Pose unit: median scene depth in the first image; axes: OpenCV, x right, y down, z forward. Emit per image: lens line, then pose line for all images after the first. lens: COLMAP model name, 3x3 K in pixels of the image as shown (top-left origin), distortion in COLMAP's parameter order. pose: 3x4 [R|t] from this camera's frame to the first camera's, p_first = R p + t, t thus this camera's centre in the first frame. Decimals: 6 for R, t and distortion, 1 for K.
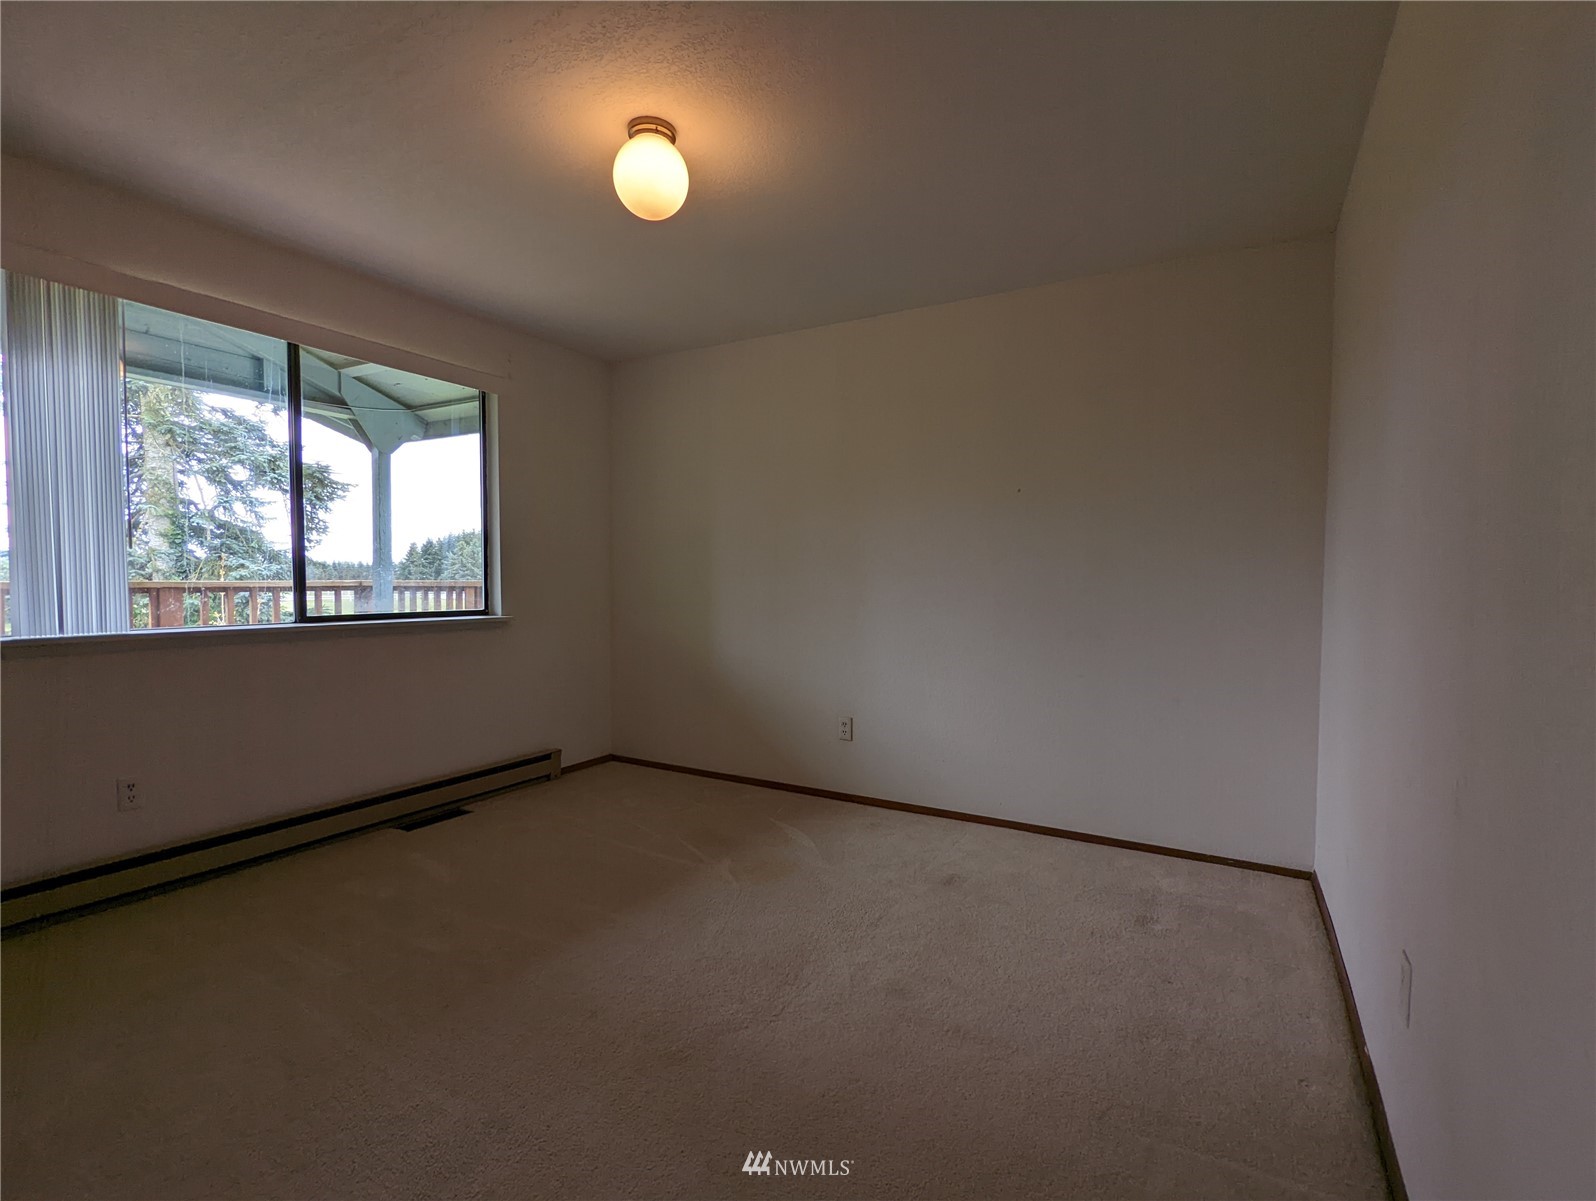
lens RADIAL K [[758.4, 0, 794.4], [0, 758.4, 606.4], [0, 0, 1]] dist [0.001490, -0.000085]
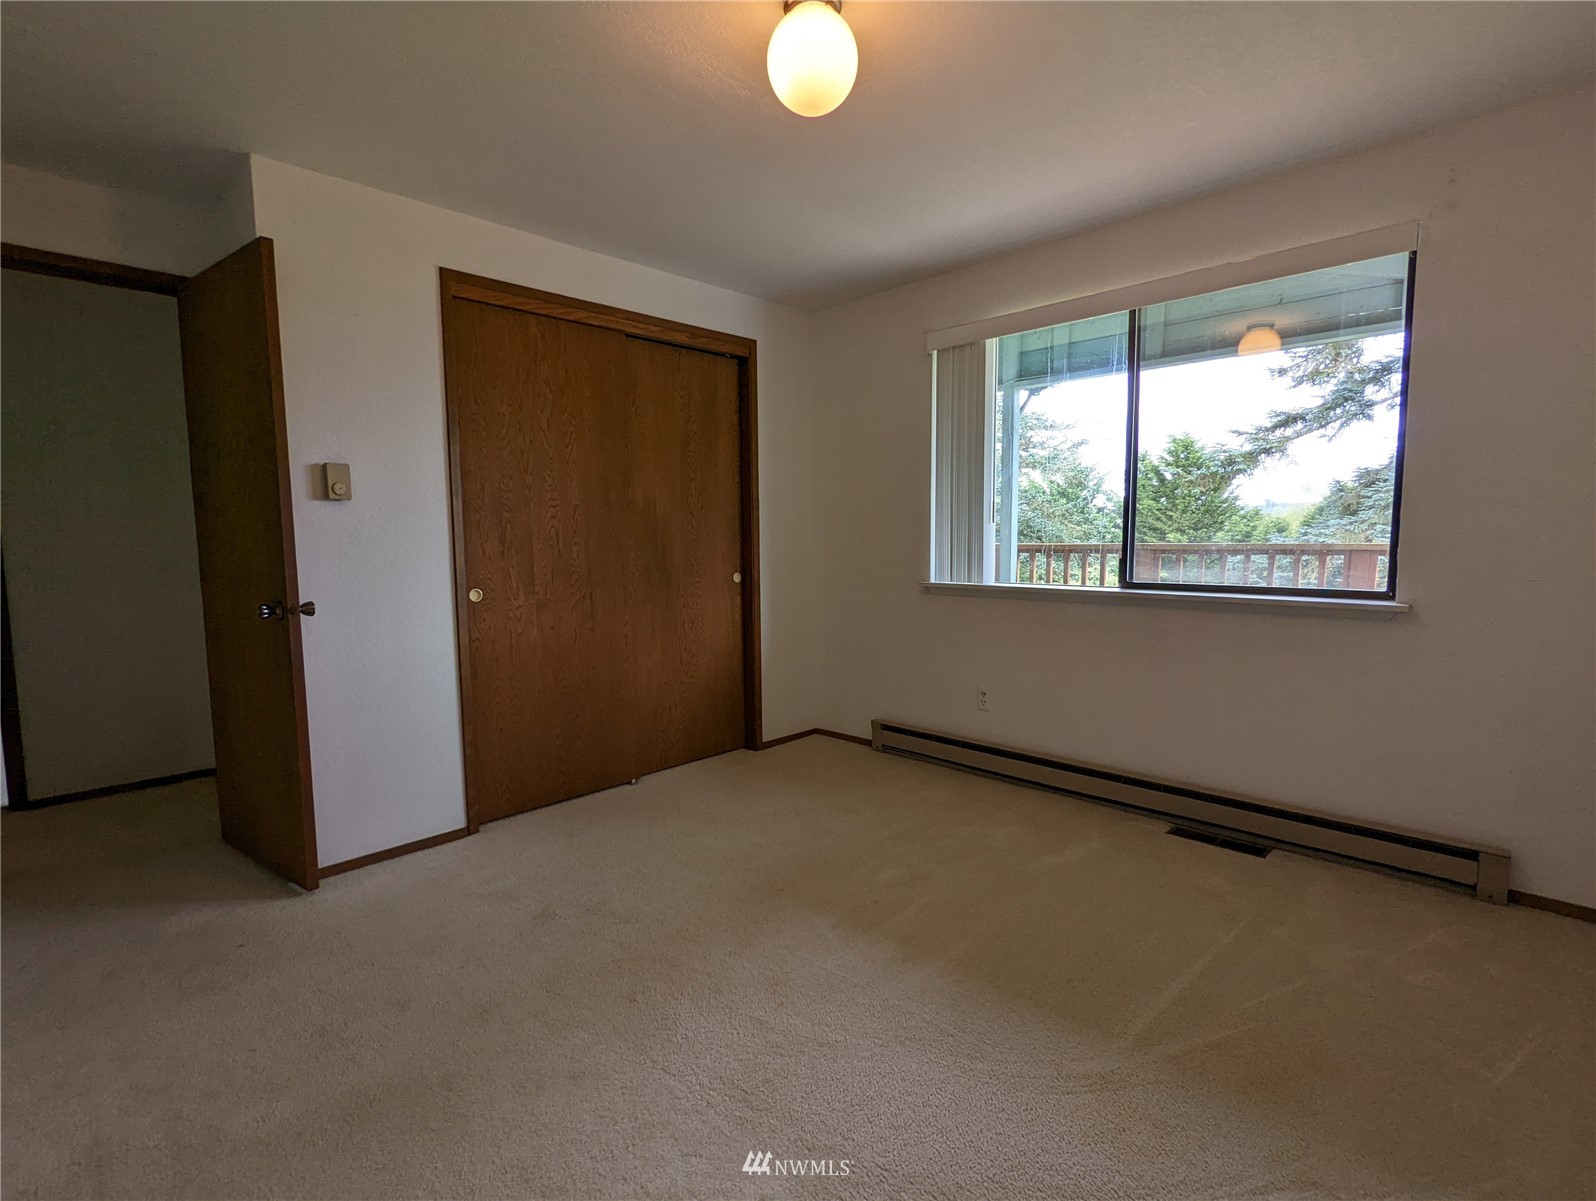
lens RADIAL K [[758.4, 0, 794.4], [0, 758.4, 606.4], [0, 0, 1]] dist [0.001490, -0.000085]
pose [[-0.247309, 0.086829, -0.965038, 0.414263], [-0.031510, 0.994729, 0.097575, -0.036187], [0.968424, 0.054540, -0.243269, 0.764512]]
